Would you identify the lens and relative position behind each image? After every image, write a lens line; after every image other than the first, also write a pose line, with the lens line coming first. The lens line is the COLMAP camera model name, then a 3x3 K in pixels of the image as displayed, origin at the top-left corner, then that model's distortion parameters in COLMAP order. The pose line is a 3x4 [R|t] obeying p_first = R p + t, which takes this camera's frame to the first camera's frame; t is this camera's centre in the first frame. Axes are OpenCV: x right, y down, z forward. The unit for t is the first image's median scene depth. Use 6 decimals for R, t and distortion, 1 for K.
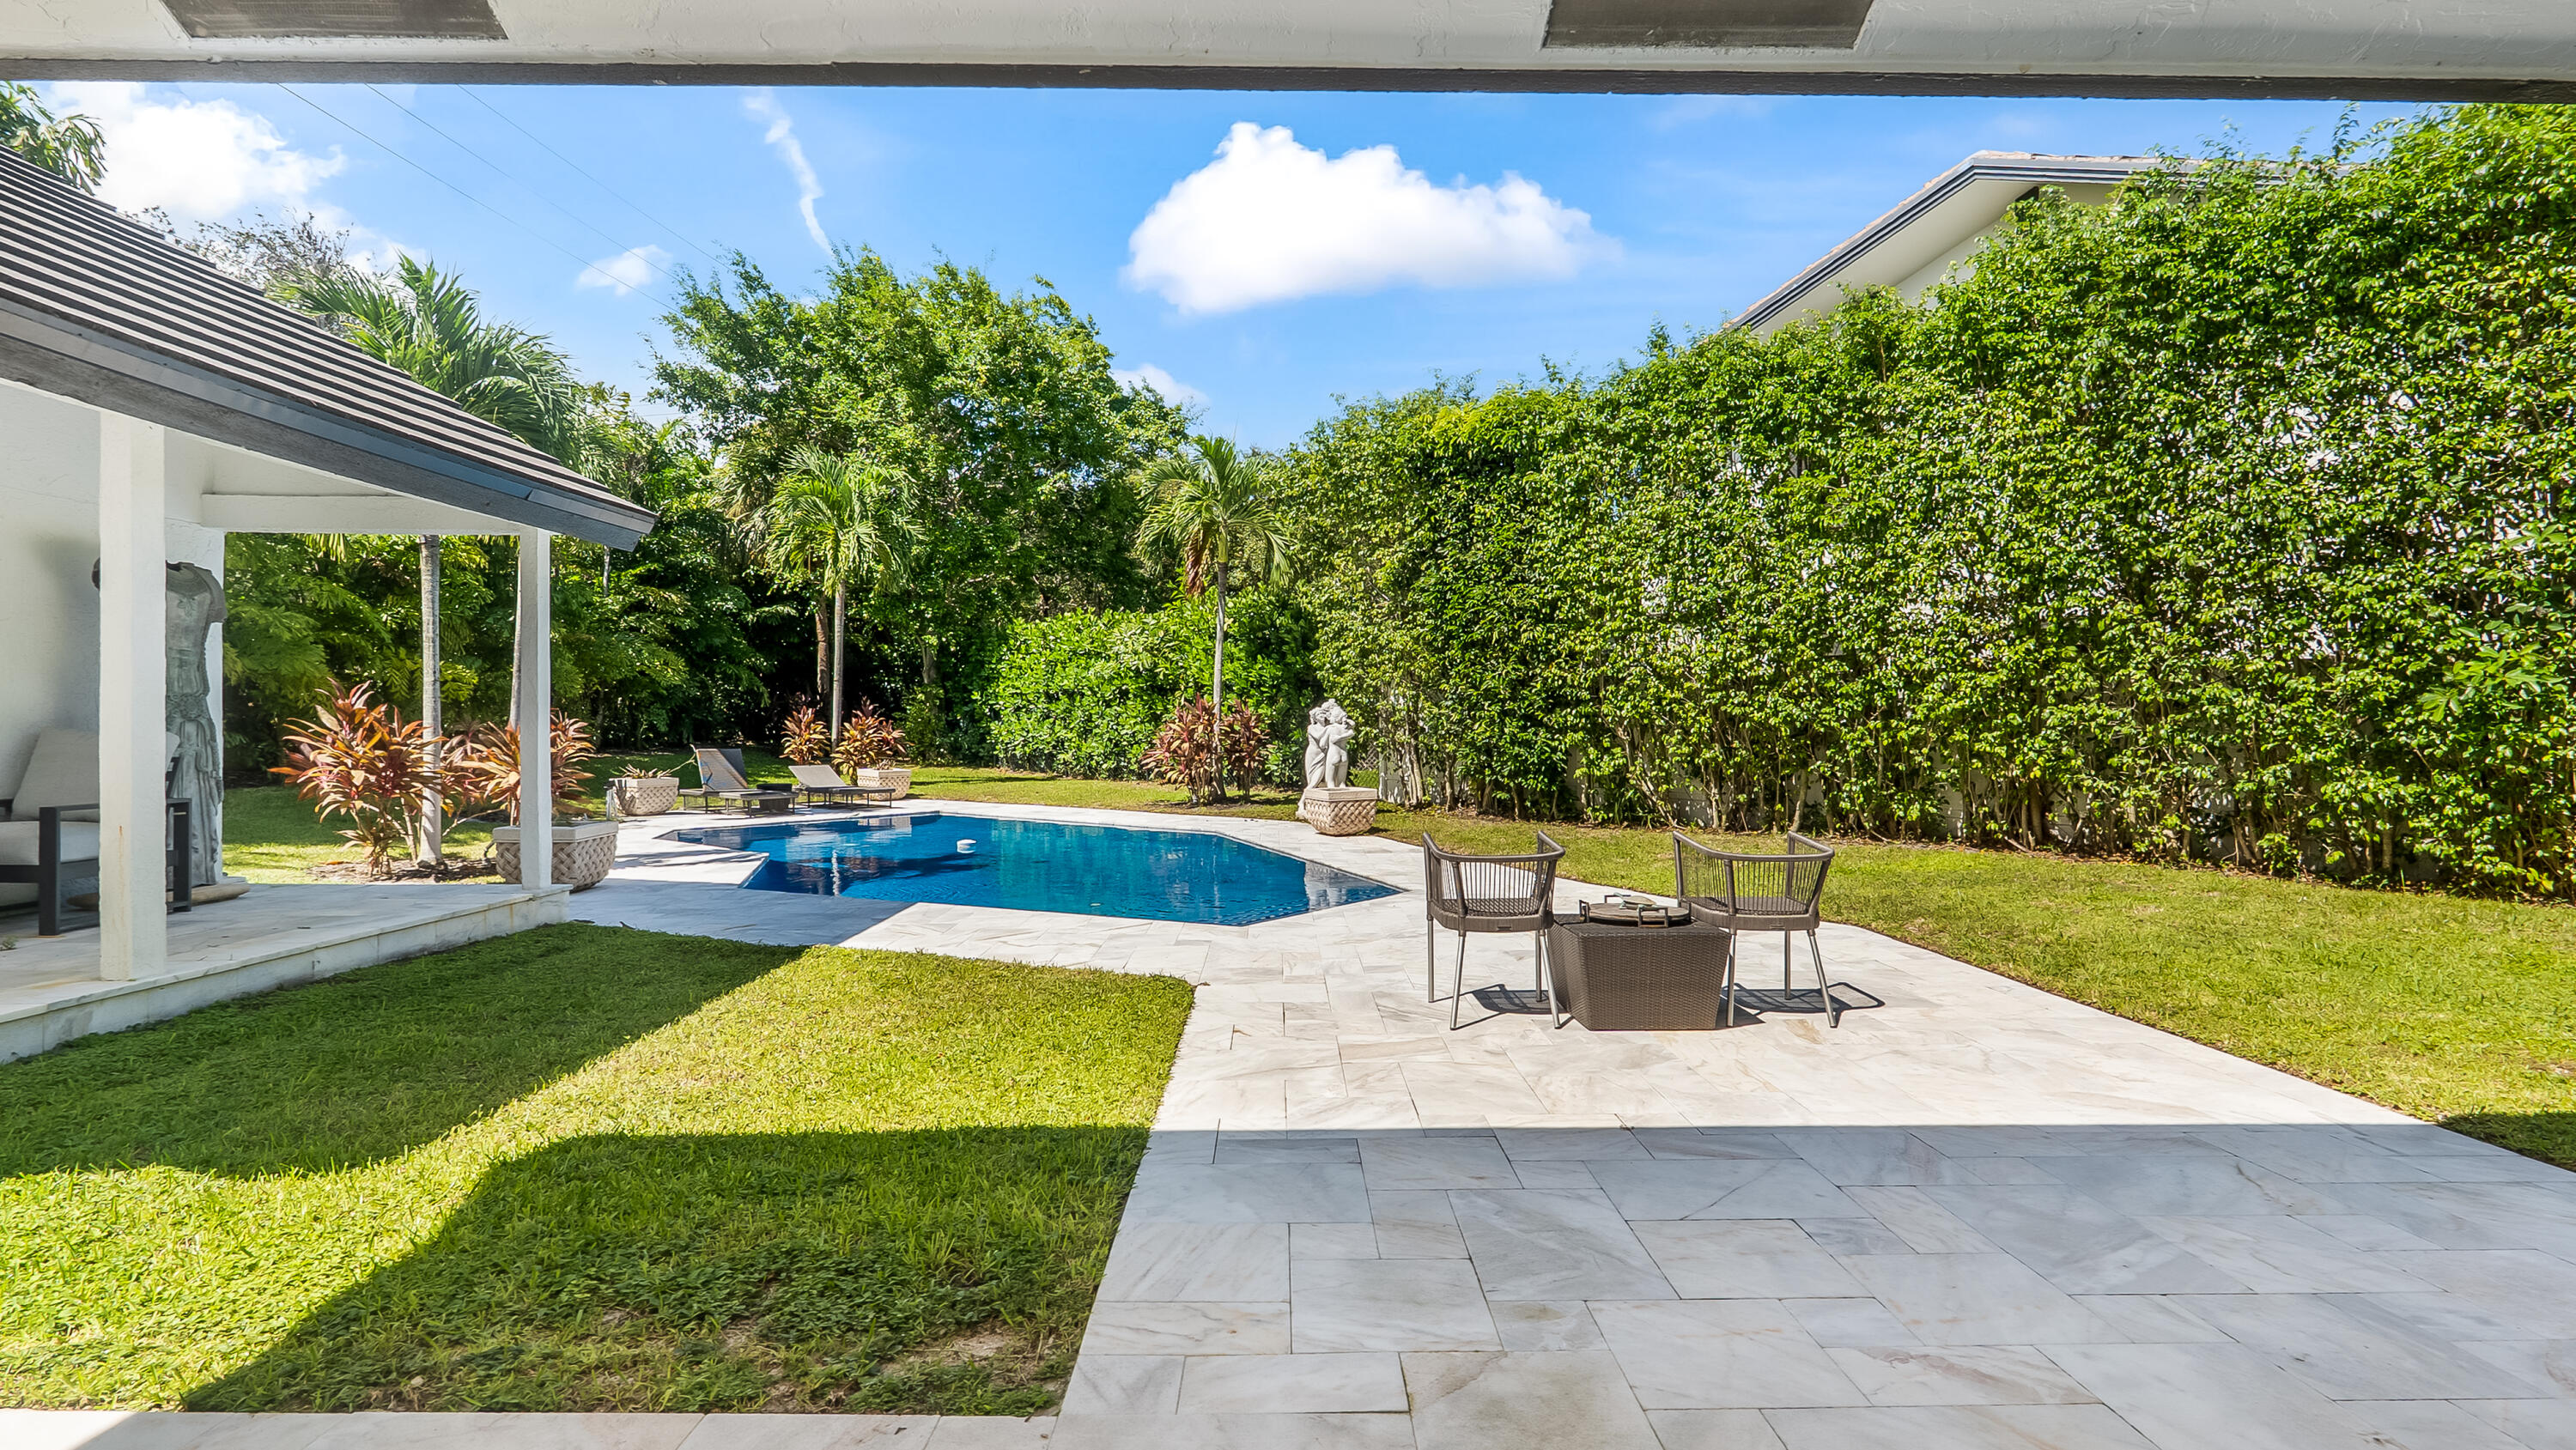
lens RADIAL K [[1199.6, 0, 1313.7], [0, 1199.6, 723.5], [0, 0, 1]] dist [0.000035, 0.000245]
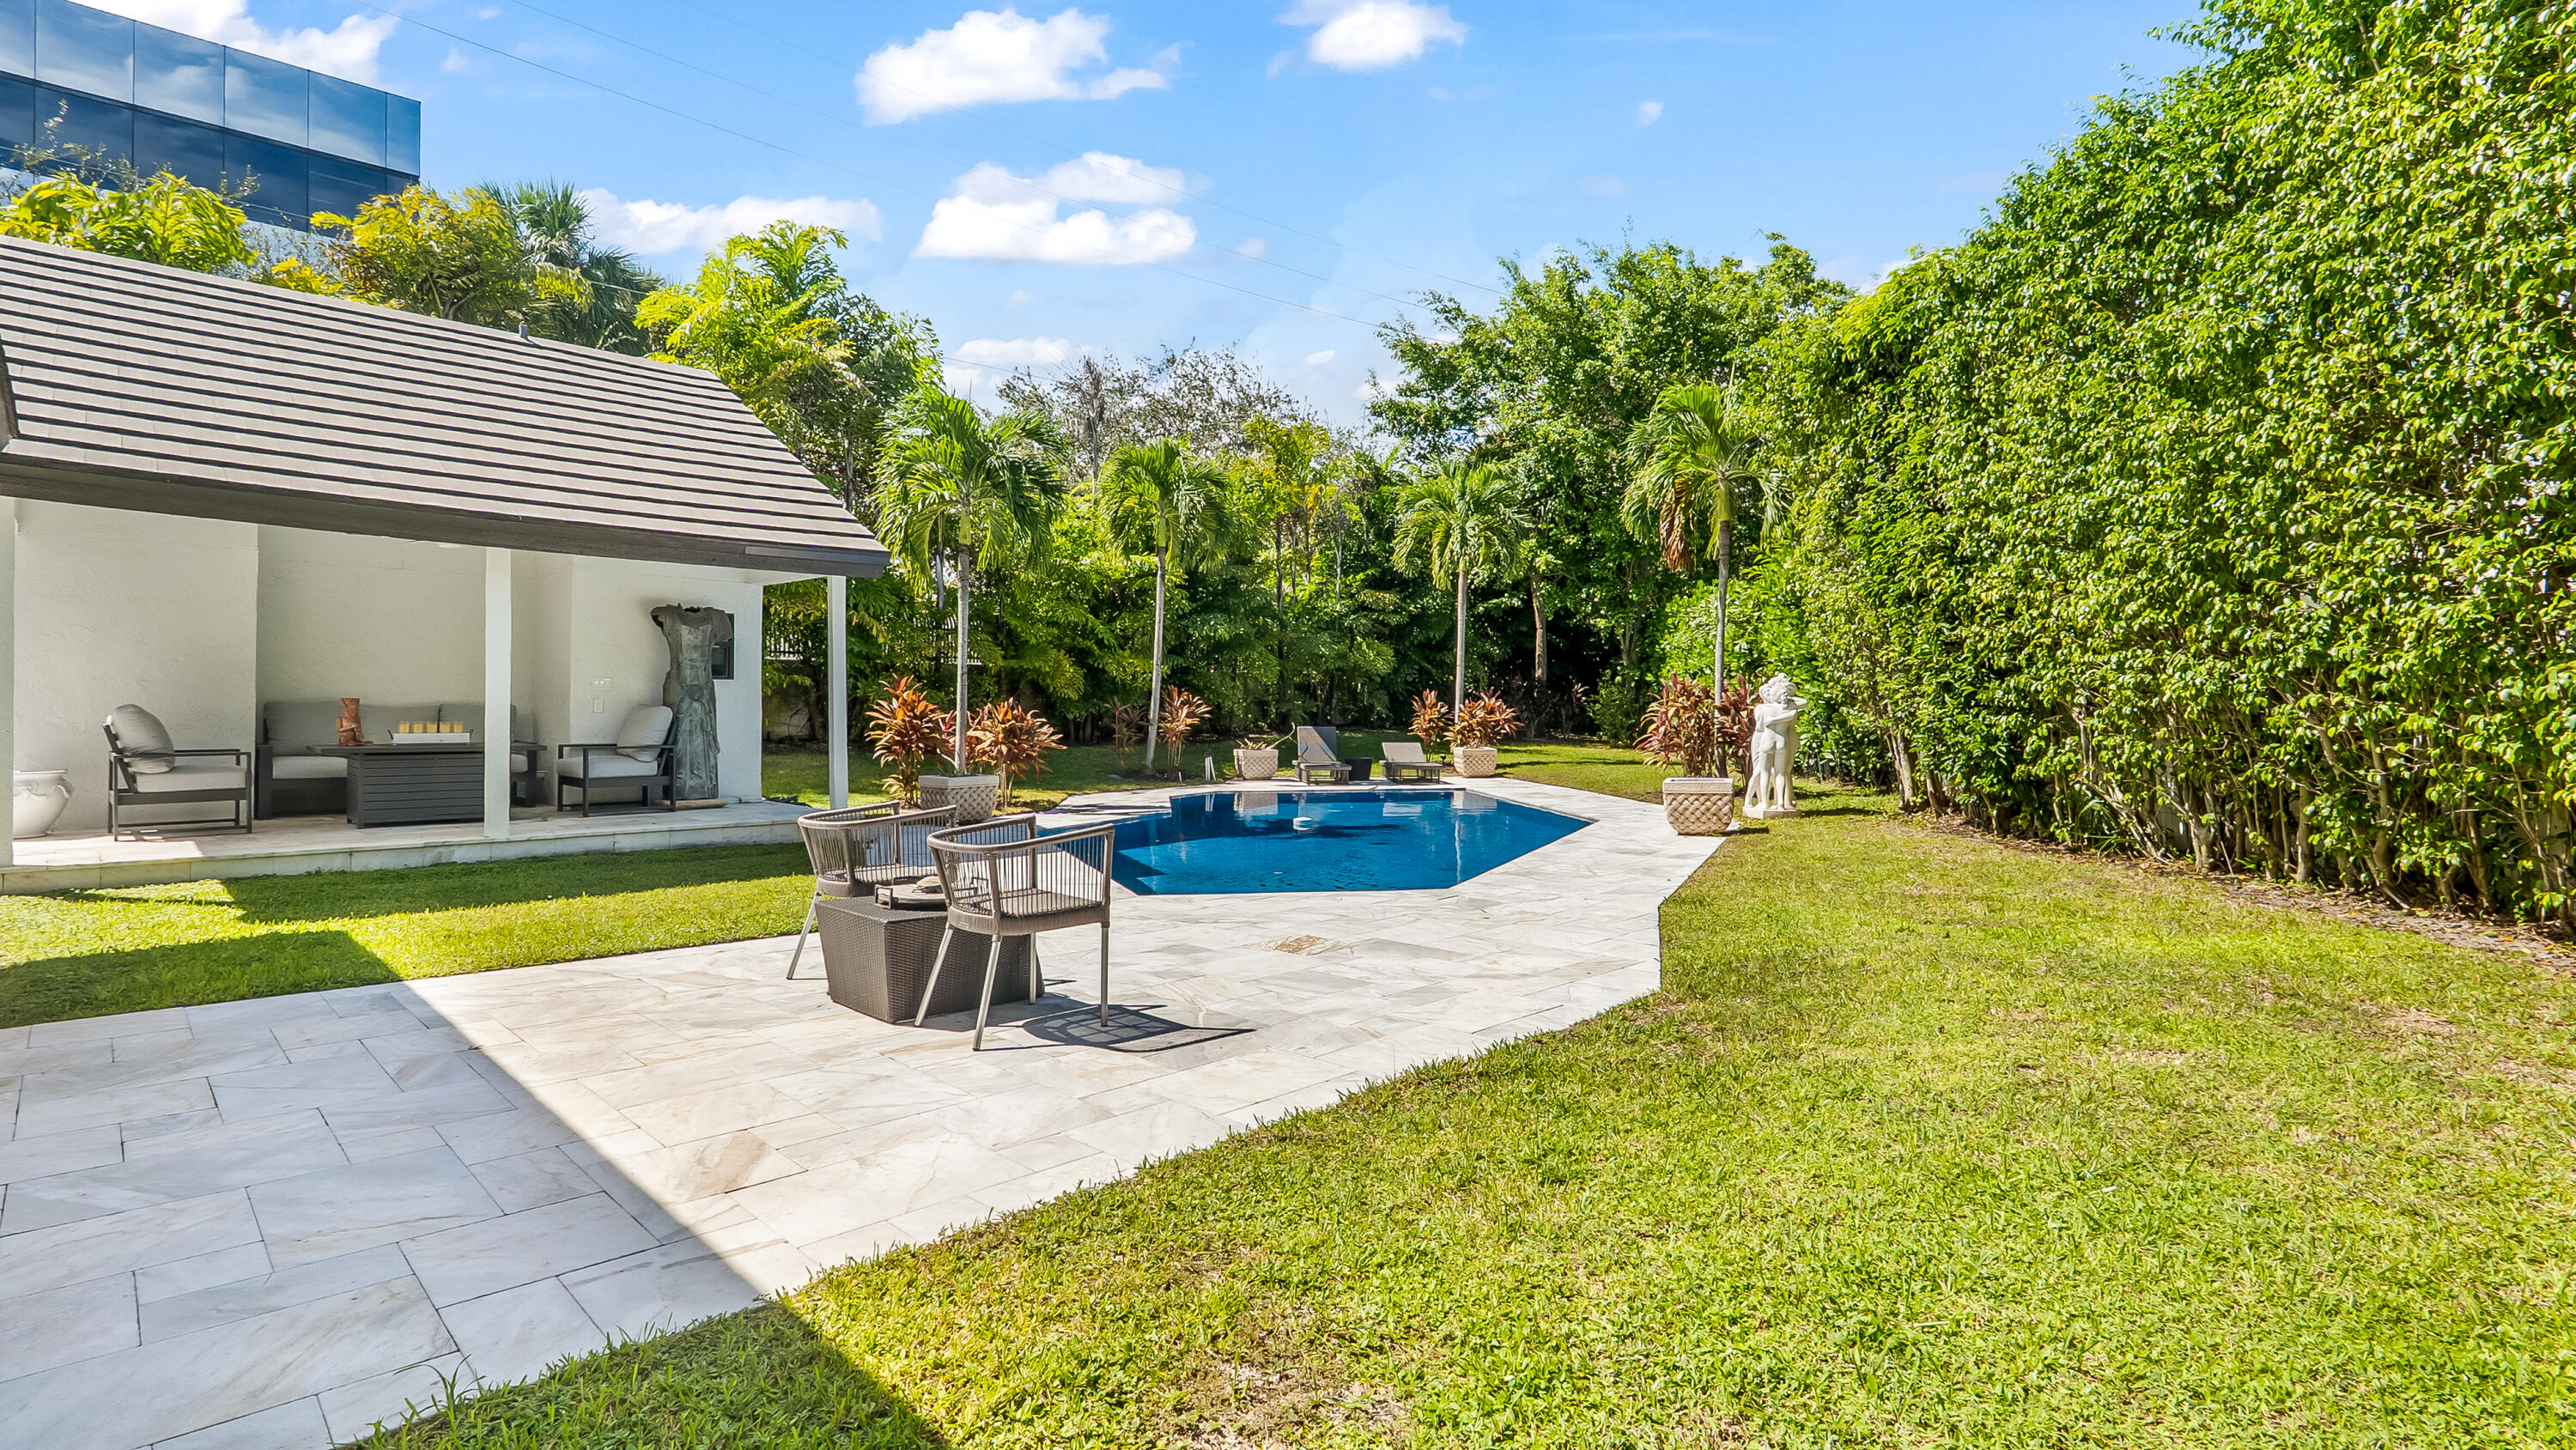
lens RADIAL K [[1199.6, 0, 1313.7], [0, 1199.6, 723.5], [0, 0, 1]] dist [0.000035, 0.000245]
pose [[0.692828, 0.008107, -0.721058, 0.279816], [0.003501, 0.999887, 0.014606, 0.000706], [0.721095, -0.012644, 0.692721, 0.131217]]
